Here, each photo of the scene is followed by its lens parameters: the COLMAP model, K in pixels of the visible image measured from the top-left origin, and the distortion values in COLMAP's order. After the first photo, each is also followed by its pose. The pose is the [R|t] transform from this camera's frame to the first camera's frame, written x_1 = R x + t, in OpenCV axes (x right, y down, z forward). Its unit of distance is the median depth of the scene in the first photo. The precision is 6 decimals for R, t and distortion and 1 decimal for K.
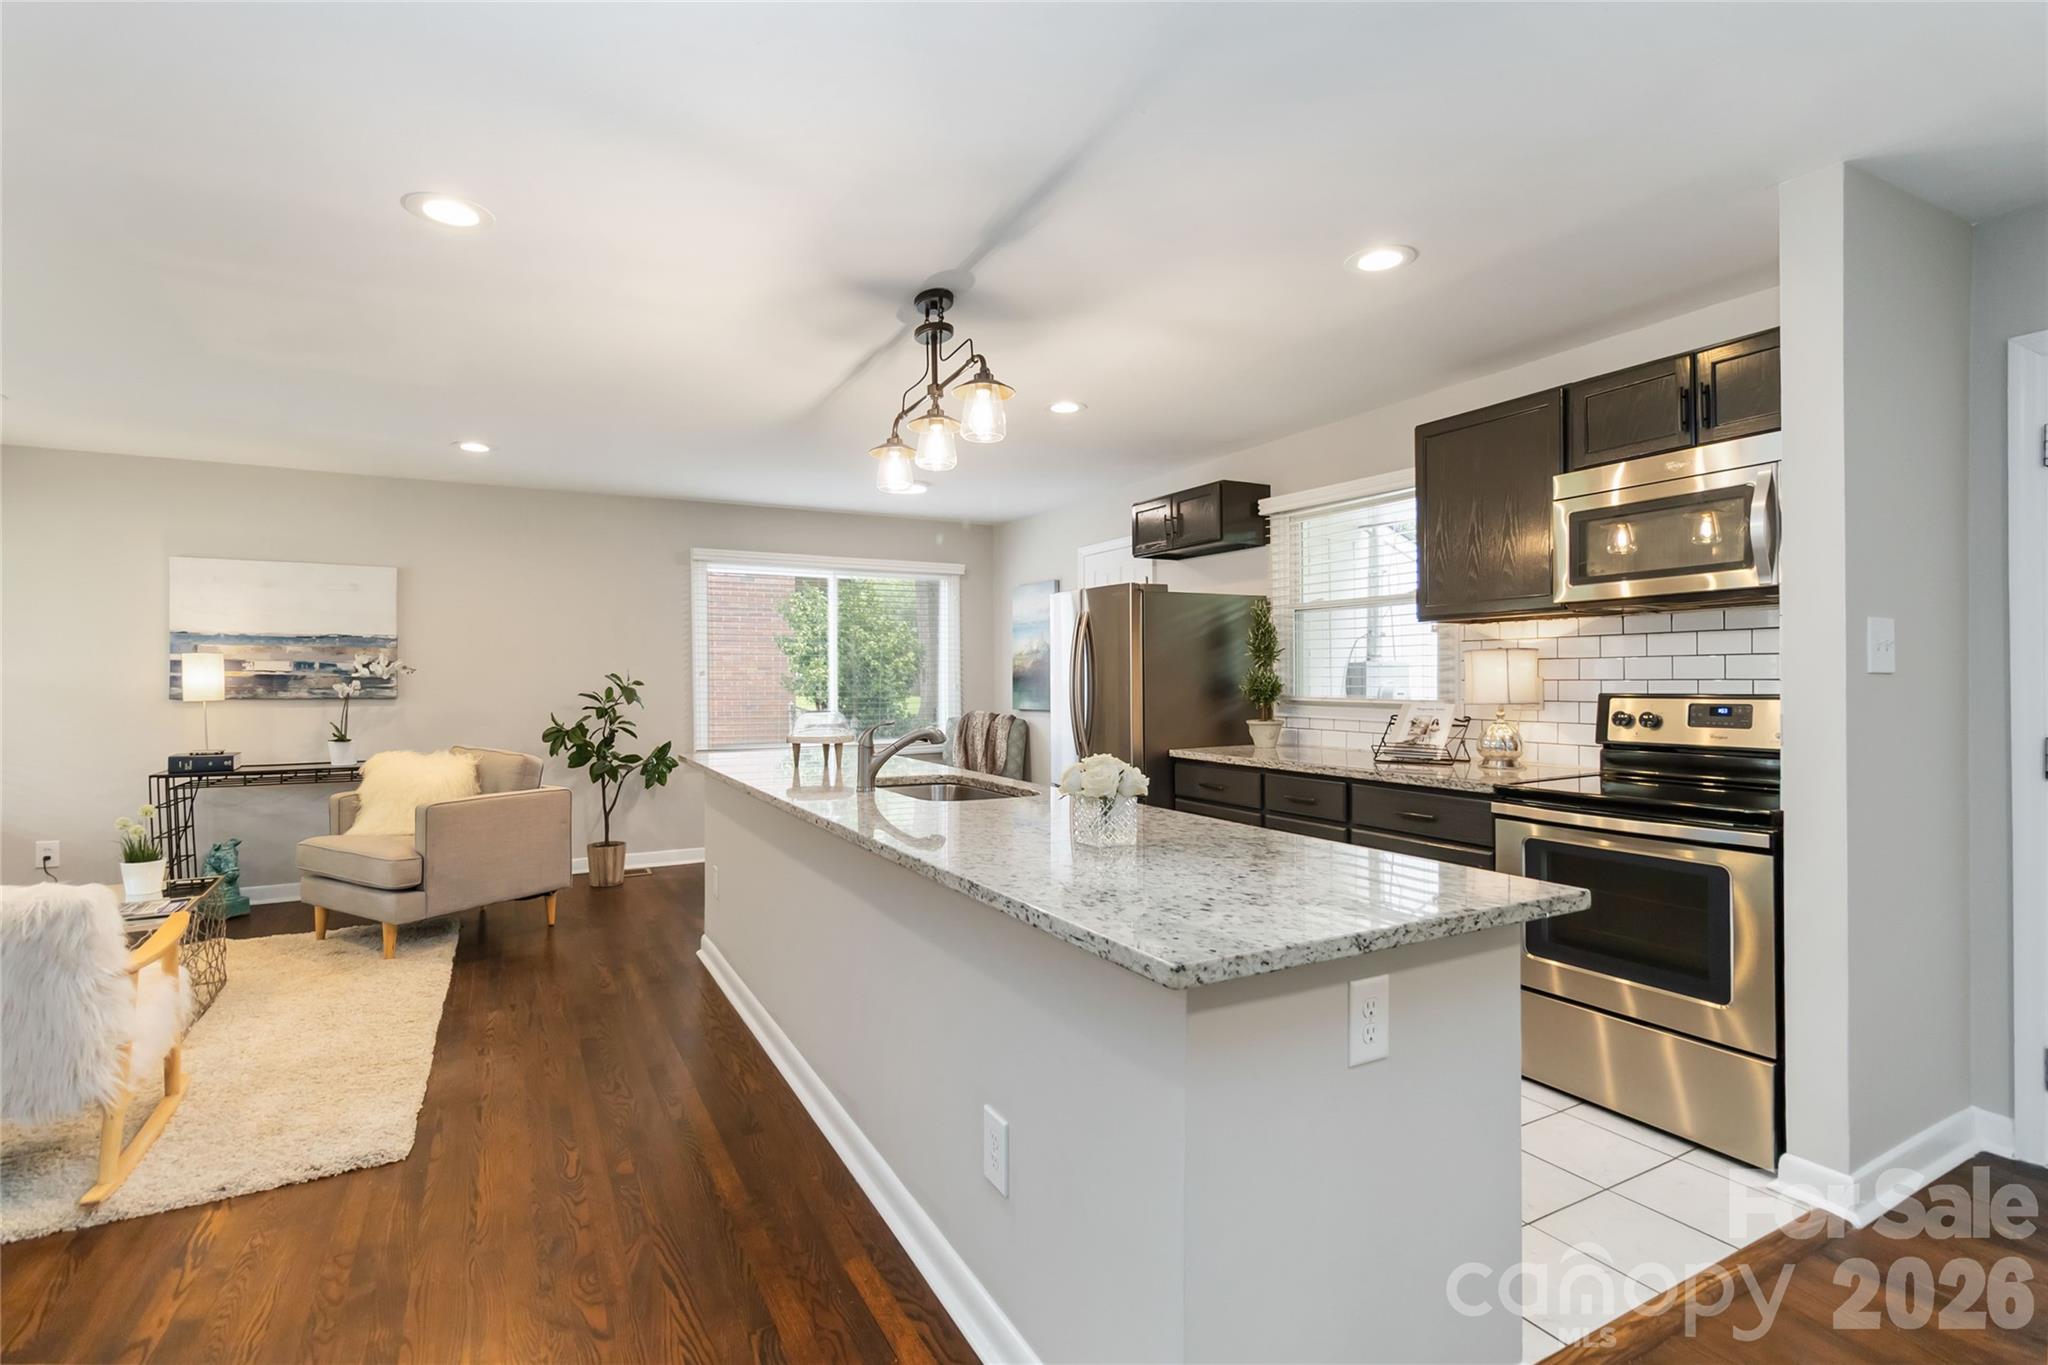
lens RADIAL K [[950.4, 0, 1022.7], [0, 950.4, 678.1], [0, 0, 1]] dist [0.000801, 0.000126]
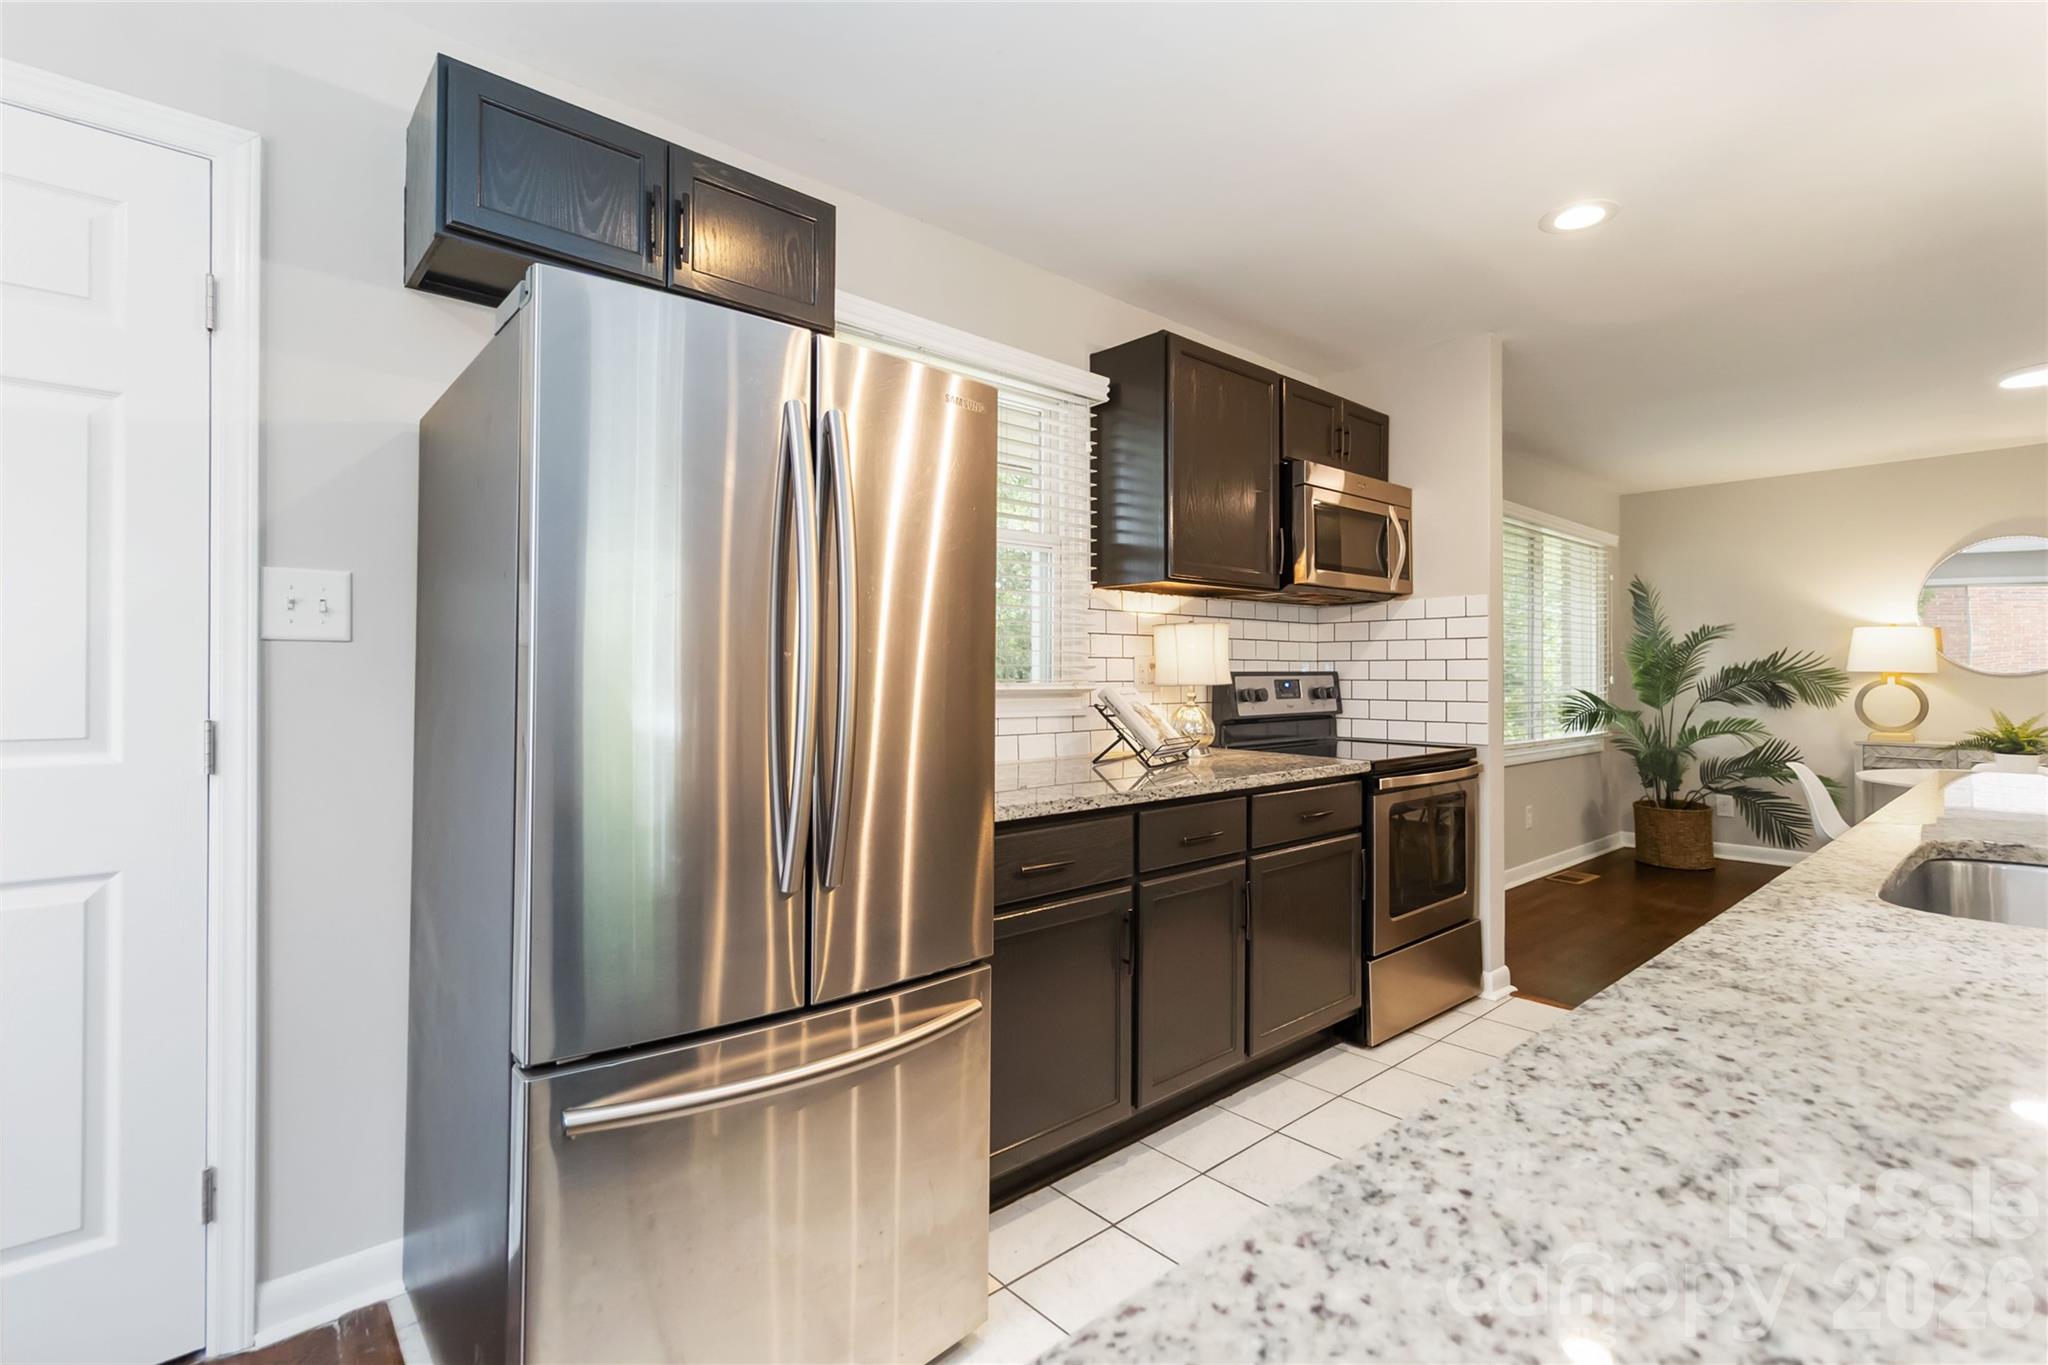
lens RADIAL K [[950.4, 0, 1031.0], [0, 950.4, 664.5], [0, 0, 1]] dist [0.000801, 0.000126]
pose [[-0.228650, 0.012755, 0.973425, -0.230449], [-0.001557, 0.999908, -0.013468, 0.014921], [-0.973507, -0.004595, -0.228609, 0.948433]]
